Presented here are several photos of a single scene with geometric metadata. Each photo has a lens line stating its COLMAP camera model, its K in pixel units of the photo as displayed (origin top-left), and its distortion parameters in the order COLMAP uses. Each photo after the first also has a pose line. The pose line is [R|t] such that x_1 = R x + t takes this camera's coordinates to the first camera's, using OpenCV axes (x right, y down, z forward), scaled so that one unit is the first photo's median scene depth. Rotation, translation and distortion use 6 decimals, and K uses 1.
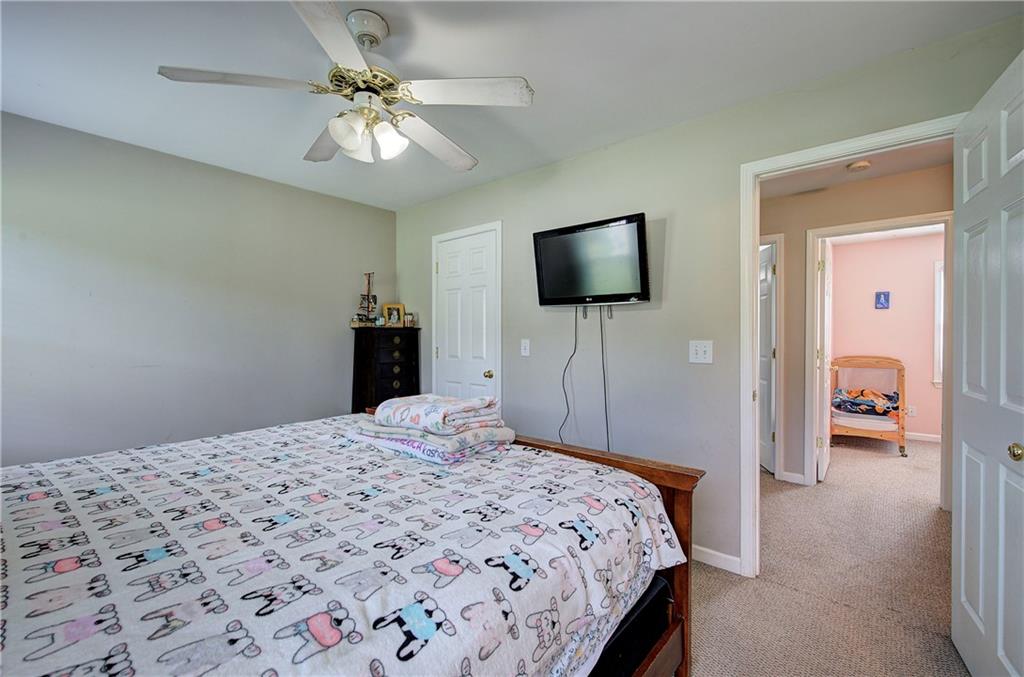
lens RADIAL K [[434.1, 0, 511.1], [0, 434.1, 345.5], [0, 0, 1]] dist [-0.006613, 0.000792]
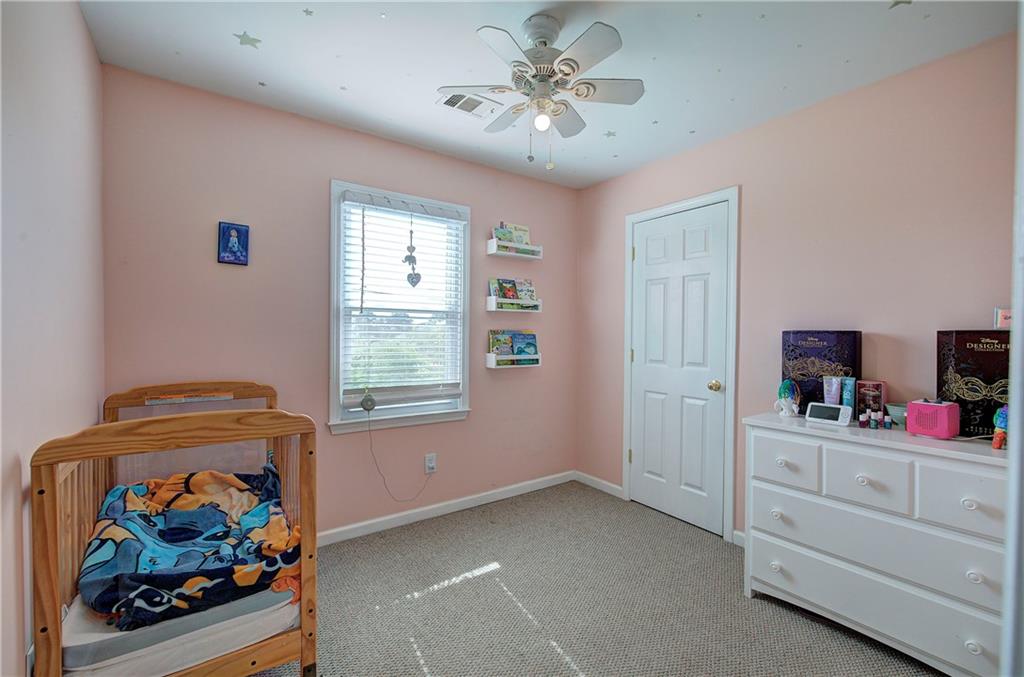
lens RADIAL K [[434.1, 0, 514.7], [0, 434.1, 337.8], [0, 0, 1]] dist [-0.006613, 0.000792]
pose [[0.232267, -0.000006, 0.972652, 0.561339], [0.002429, 0.999997, -0.000574, -0.013578], [-0.972649, 0.002496, 0.232266, 0.696166]]
